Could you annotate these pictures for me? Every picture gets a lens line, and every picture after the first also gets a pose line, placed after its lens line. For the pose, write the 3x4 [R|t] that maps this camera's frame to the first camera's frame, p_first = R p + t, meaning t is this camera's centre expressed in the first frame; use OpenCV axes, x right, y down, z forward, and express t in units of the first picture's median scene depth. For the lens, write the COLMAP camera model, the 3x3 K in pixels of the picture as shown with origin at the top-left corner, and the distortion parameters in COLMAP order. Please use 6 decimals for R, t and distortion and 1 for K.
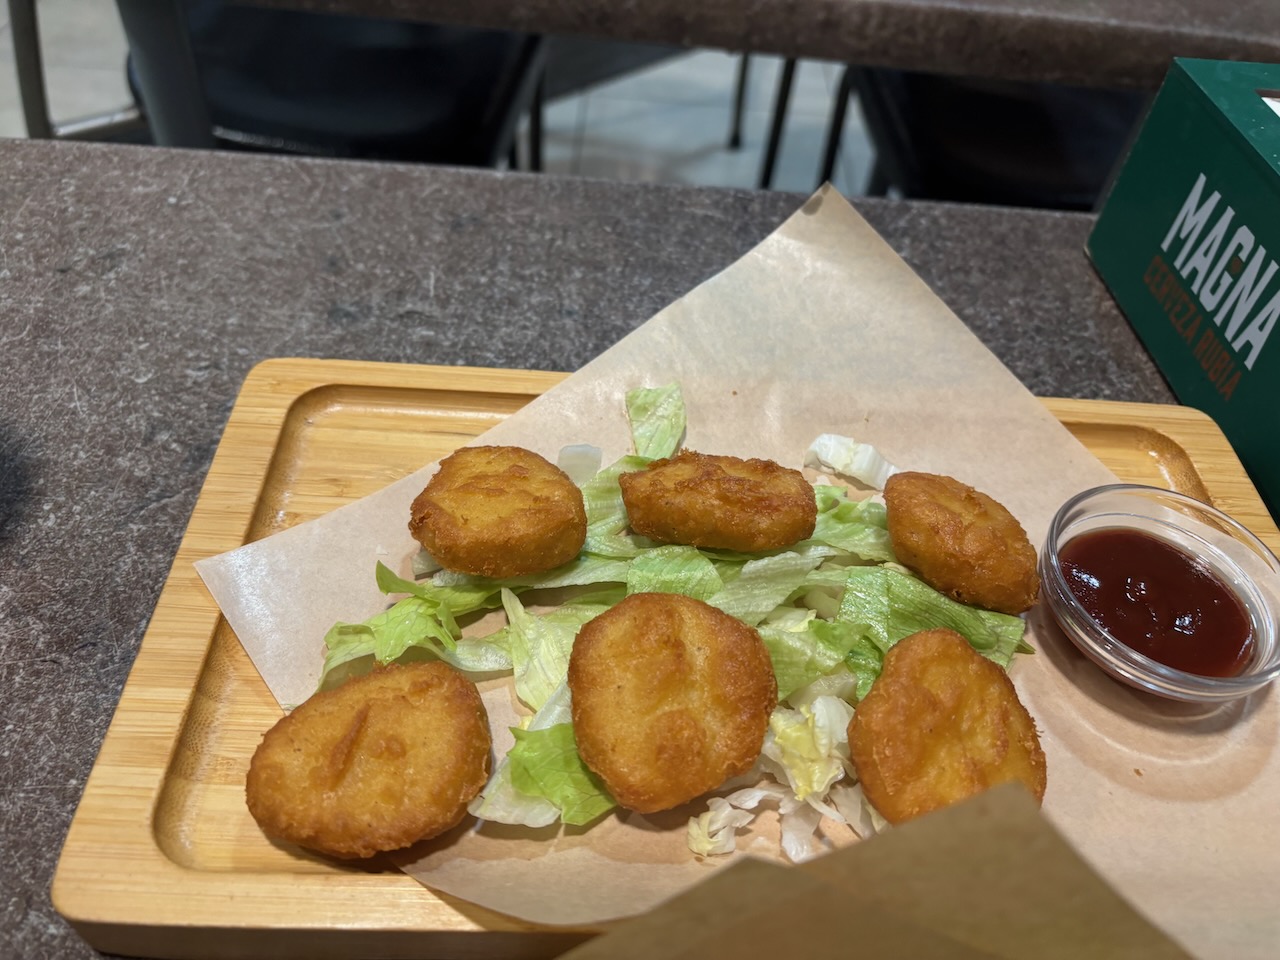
lens RADIAL K [[965.6, 0, 645.9], [0, 965.6, 479.5], [0, 0, 1]] dist [-0.009631, -0.007711]
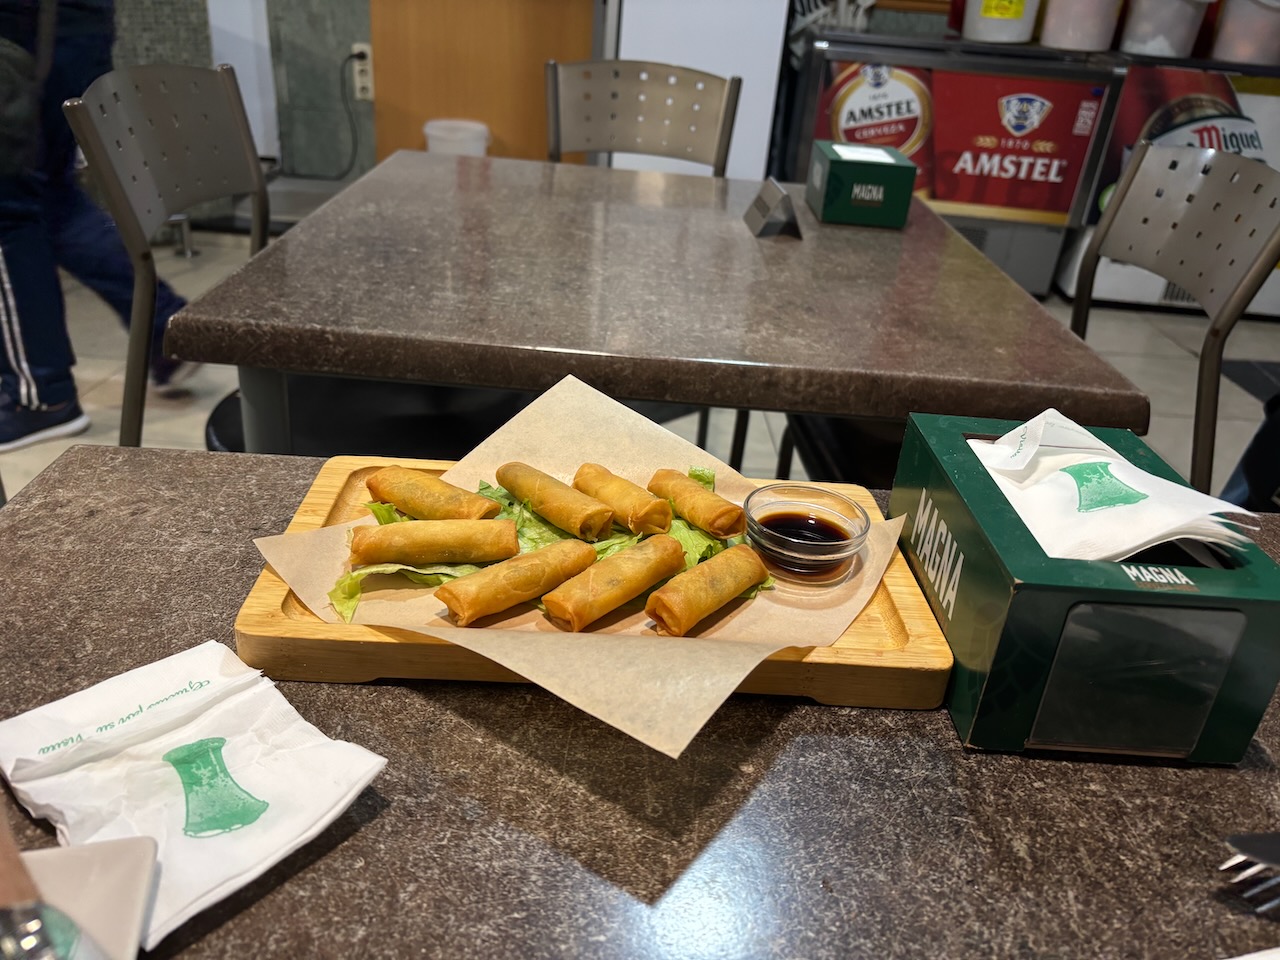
lens RADIAL K [[965.6, 0, 636.9], [0, 965.6, 482.7], [0, 0, 1]] dist [-0.009631, -0.007711]
pose [[0.999446, -0.013118, 0.030598, -0.053385], [0.023151, 0.934342, -0.355625, 0.175118], [-0.023924, 0.356136, 0.934128, -0.280594]]
